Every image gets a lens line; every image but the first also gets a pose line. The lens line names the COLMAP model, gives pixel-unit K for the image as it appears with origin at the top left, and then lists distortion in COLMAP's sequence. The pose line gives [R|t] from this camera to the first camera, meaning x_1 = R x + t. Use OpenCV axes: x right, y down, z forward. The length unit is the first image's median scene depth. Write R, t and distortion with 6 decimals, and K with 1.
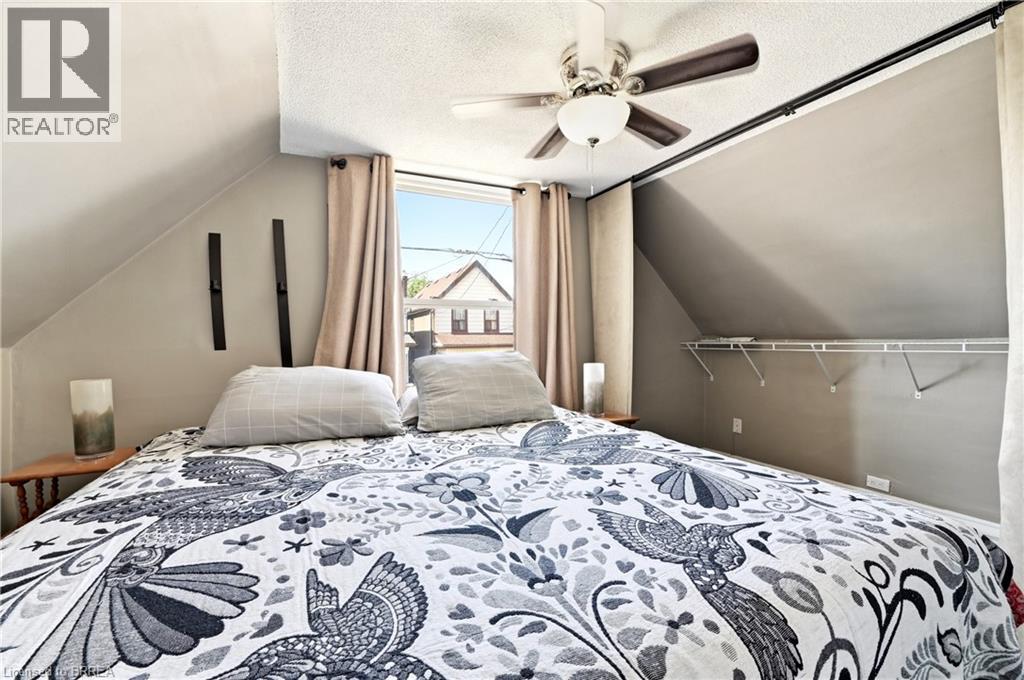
lens RADIAL K [[416.2, 0, 524.1], [0, 416.2, 342.9], [0, 0, 1]] dist [0.007042, -0.006089]
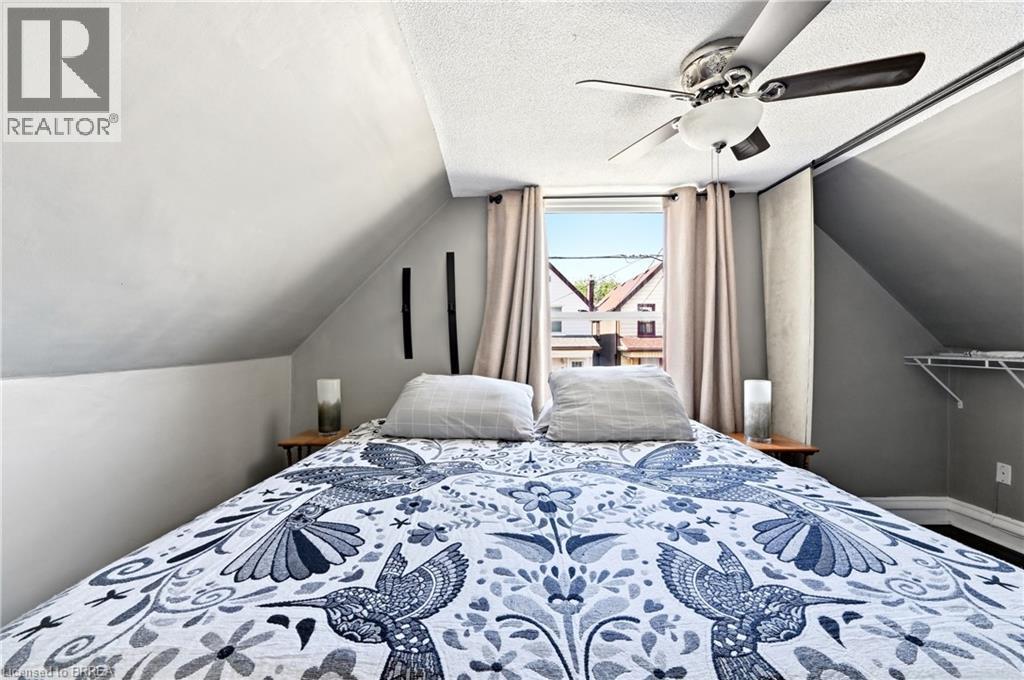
lens RADIAL K [[416.2, 0, 524.1], [0, 416.2, 342.9], [0, 0, 1]] dist [0.007042, -0.006089]
pose [[0.908354, 0.008276, -0.418119, 0.248308], [-0.012229, 0.999902, -0.006776, -0.054197], [0.418022, 0.011268, 0.908367, -0.024959]]
